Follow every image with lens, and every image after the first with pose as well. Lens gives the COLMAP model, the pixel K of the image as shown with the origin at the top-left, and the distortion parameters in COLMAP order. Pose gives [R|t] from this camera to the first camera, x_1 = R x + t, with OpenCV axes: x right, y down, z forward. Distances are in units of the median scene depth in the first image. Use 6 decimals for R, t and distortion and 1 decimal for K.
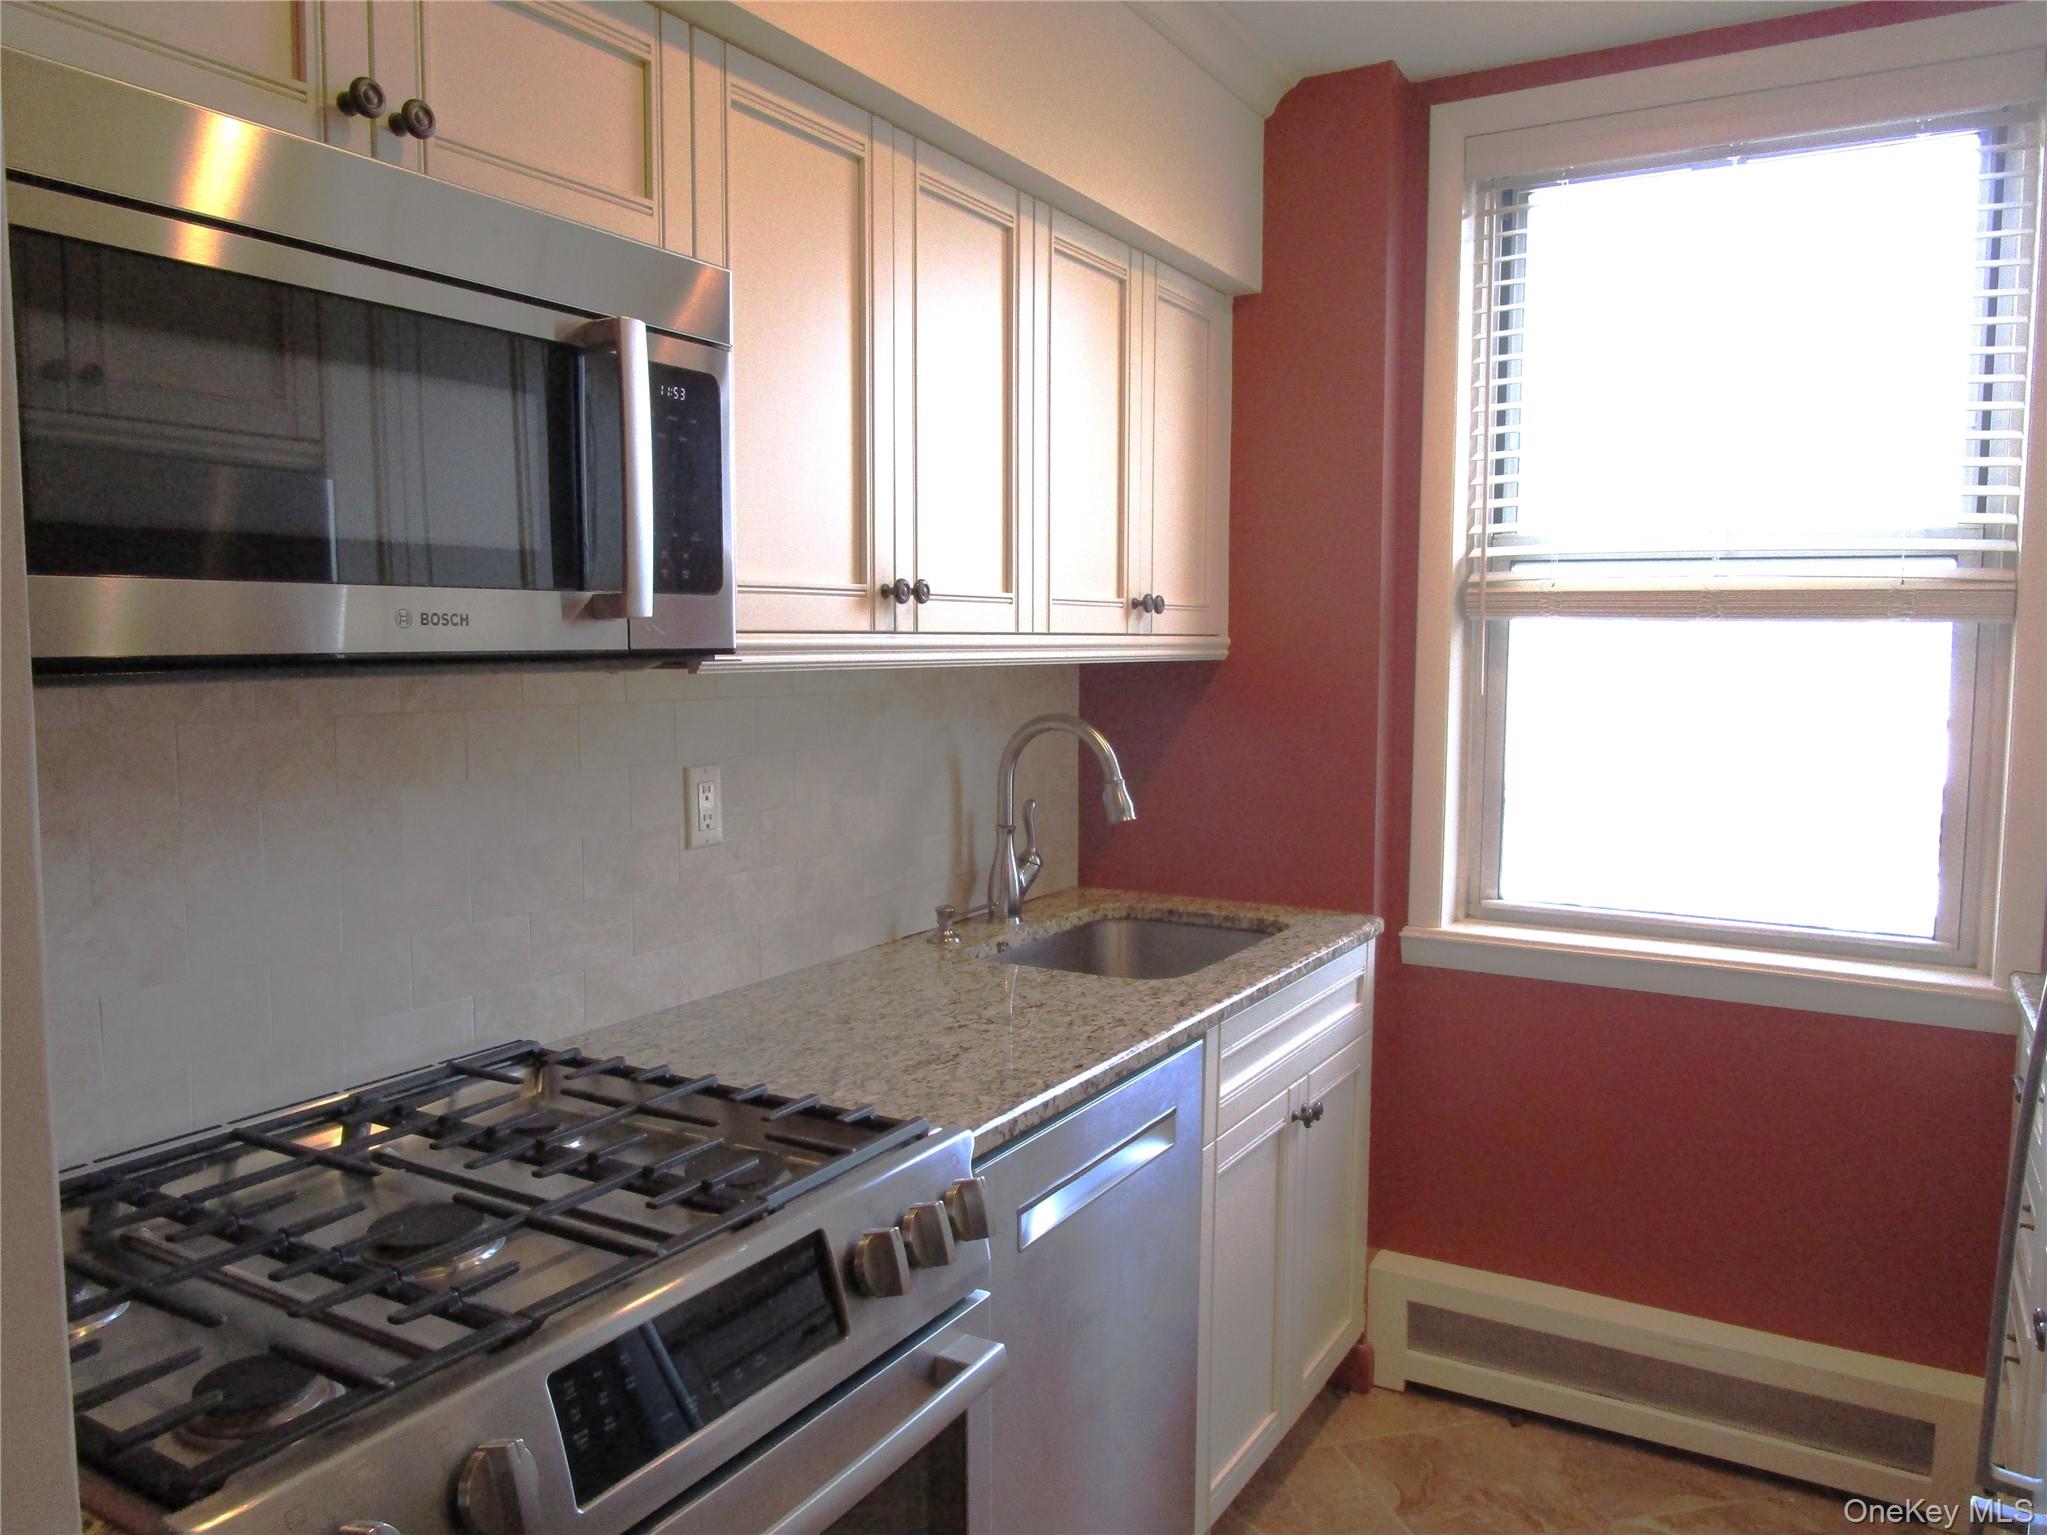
lens RADIAL K [[1470.4, 0, 1018.3], [0, 1470.4, 775.1], [0, 0, 1]] dist [-0.035065, 0.013510]
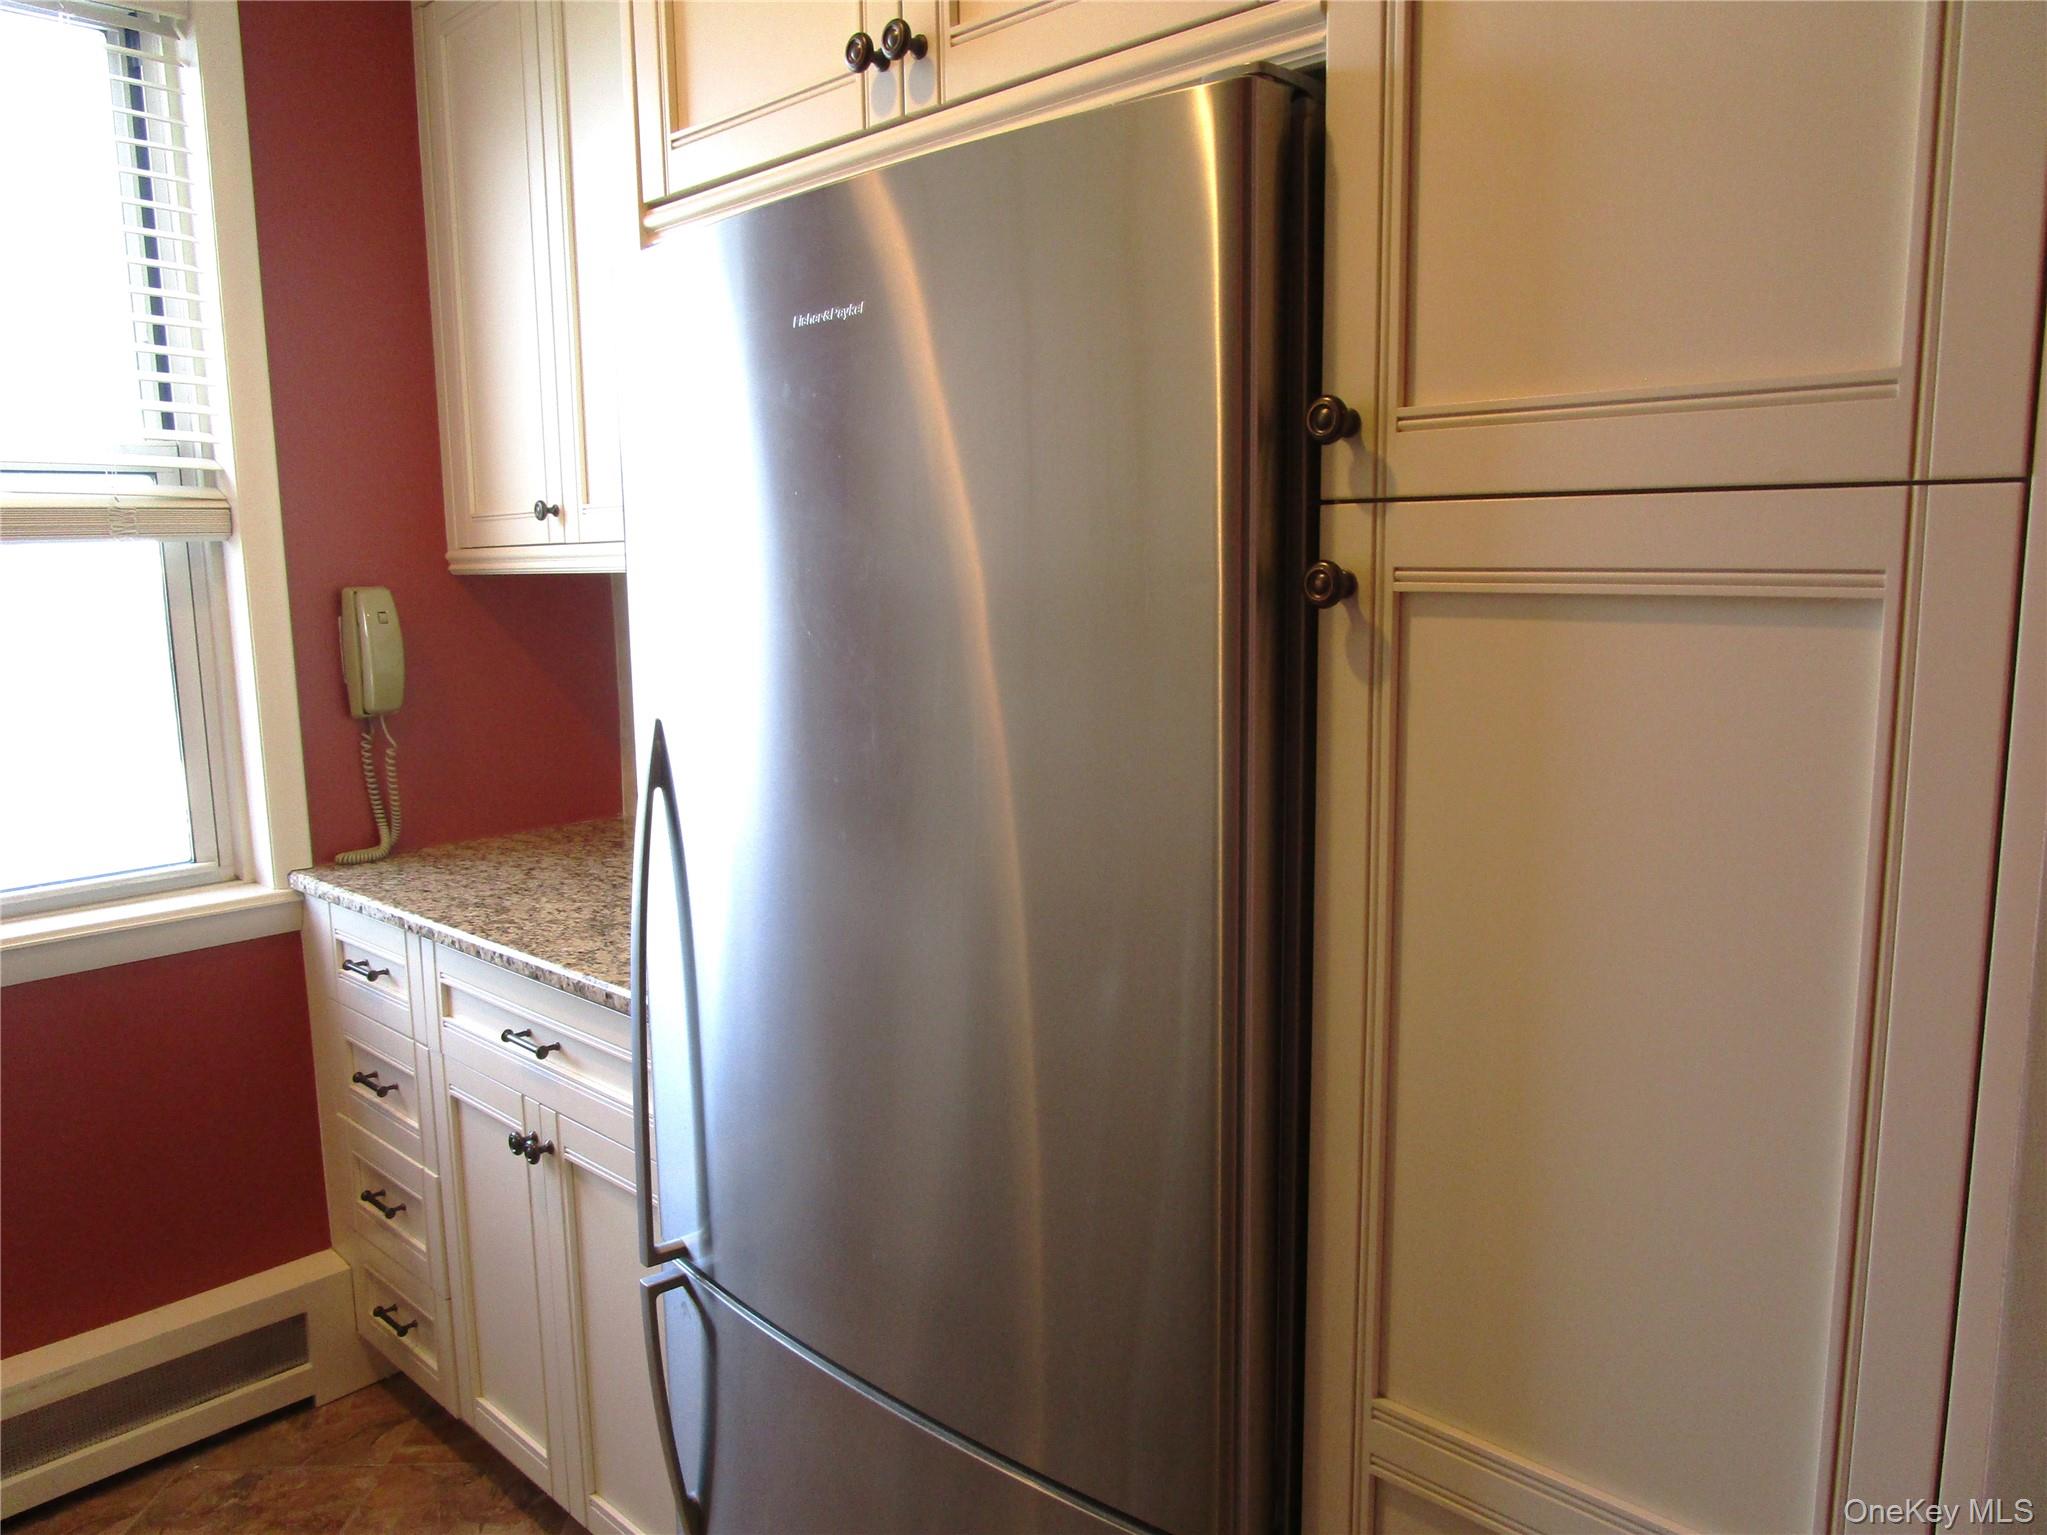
lens RADIAL K [[1470.4, 0, 1018.3], [0, 1470.4, 775.1], [0, 0, 1]] dist [-0.035065, 0.013510]
pose [[0.235713, -0.160946, 0.958403, -0.190696], [0.117714, 0.983658, 0.136236, -0.015494], [-0.964667, 0.080705, 0.250807, 0.210779]]
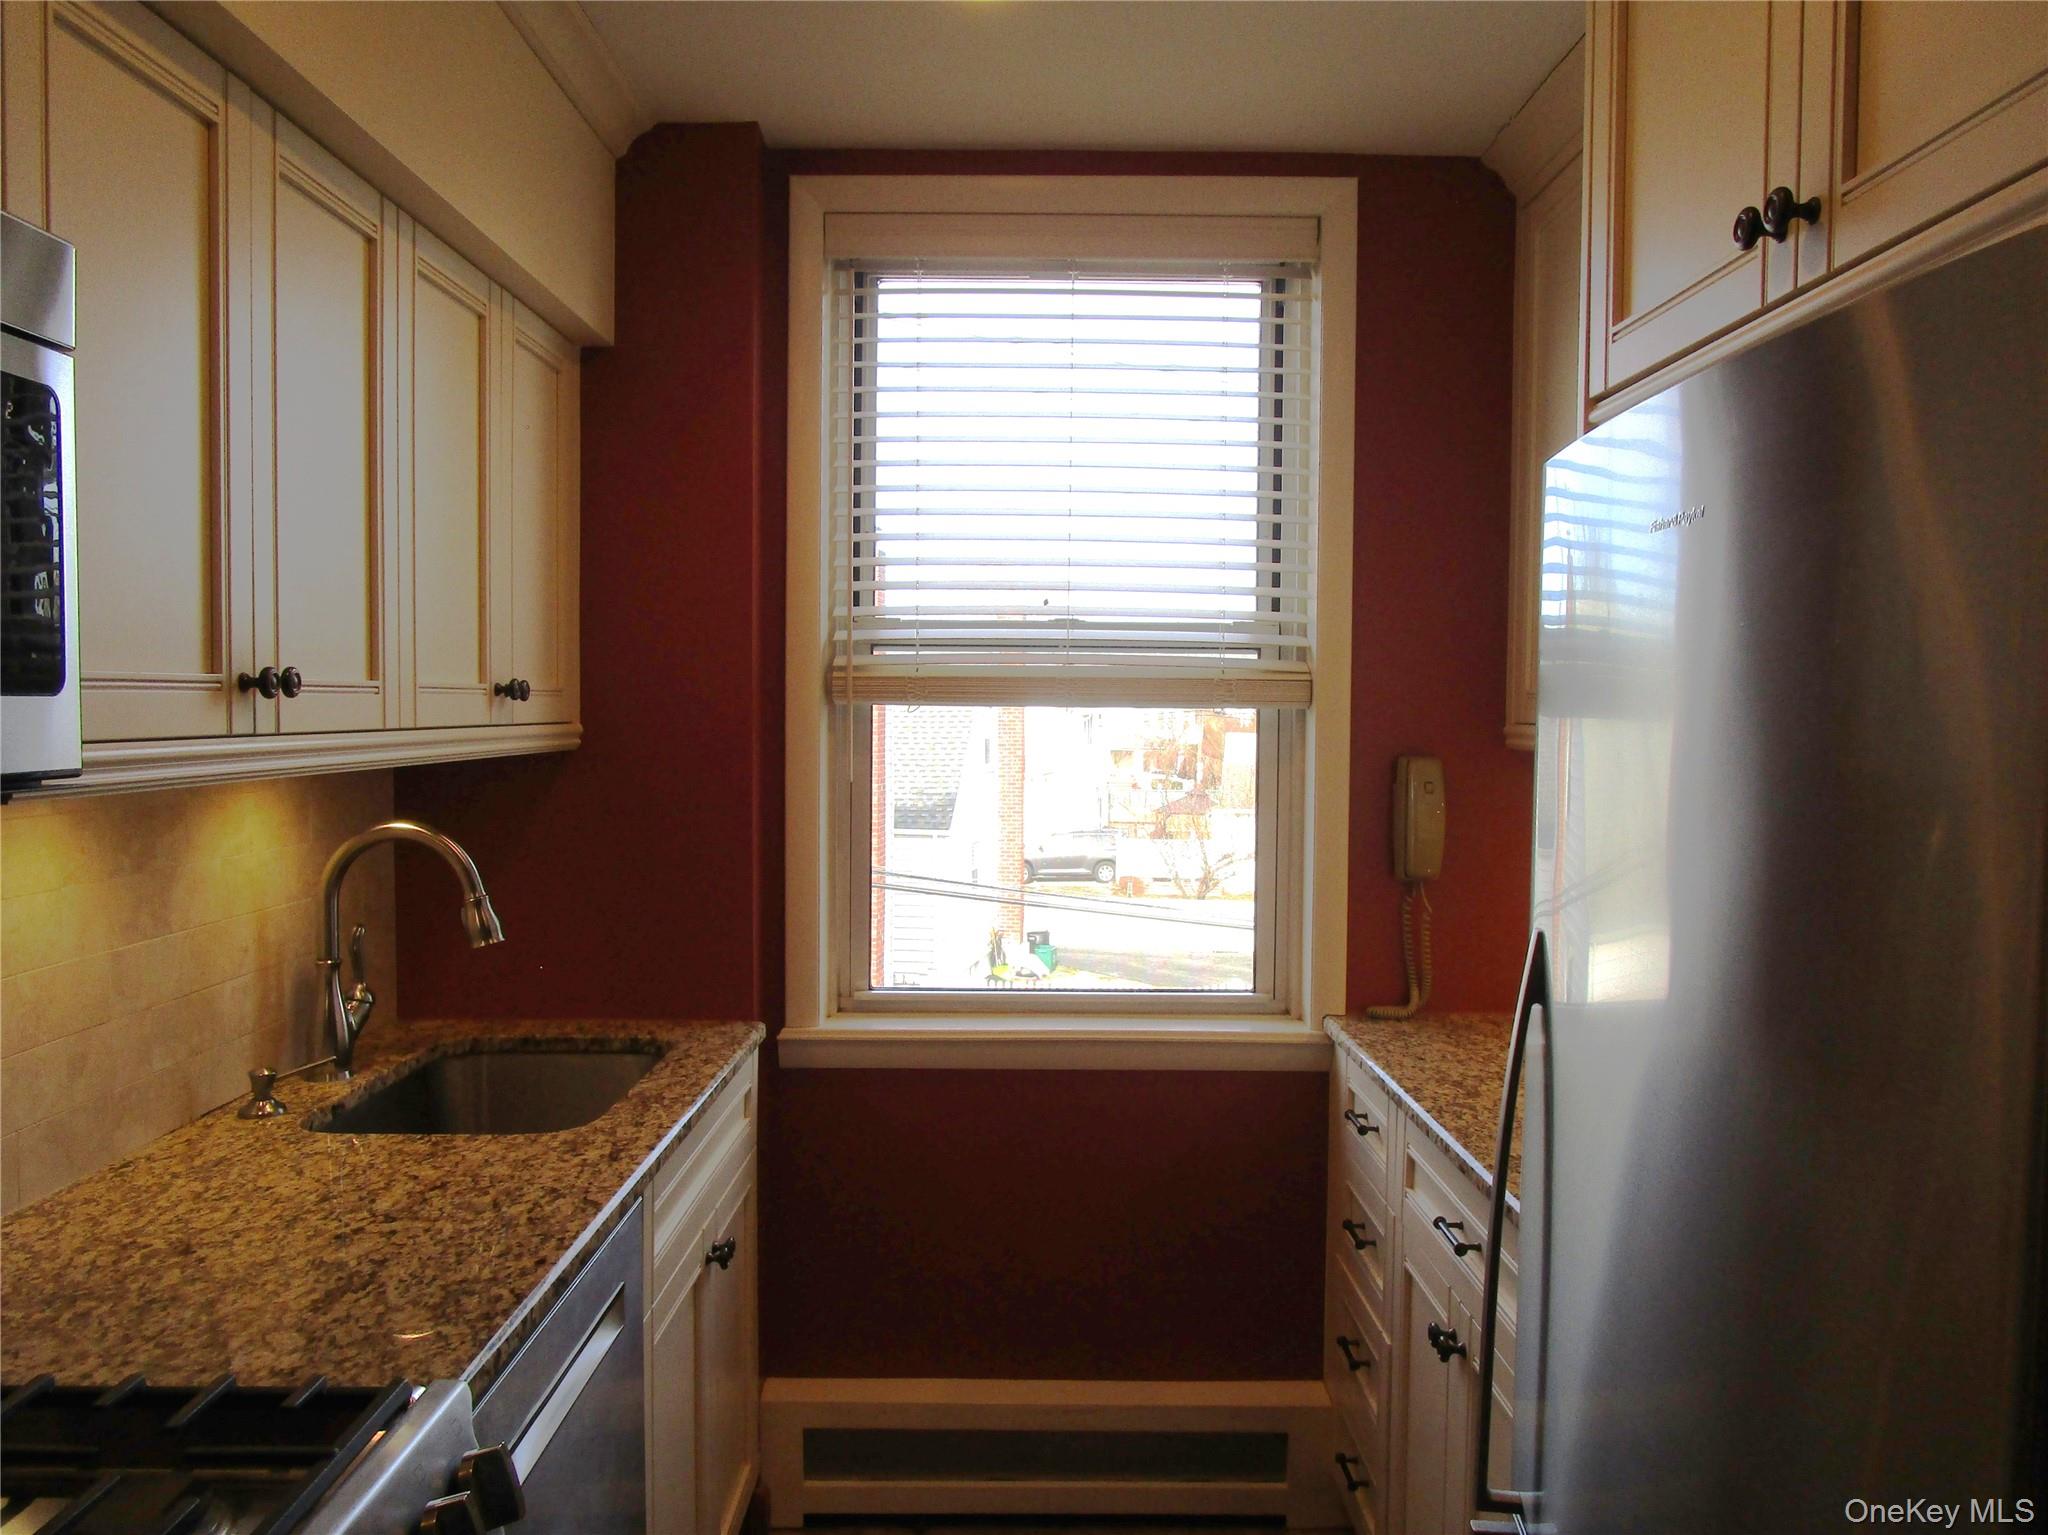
lens RADIAL K [[1508.2, 0, 1017.5], [0, 1508.2, 769.6], [0, 0, 1]] dist [-0.034764, 0.010374]
pose [[0.859645, -0.023066, 0.510370, -0.114262], [0.047414, 0.998271, -0.034746, -0.026265], [-0.508687, 0.054068, 0.859252, 0.097994]]
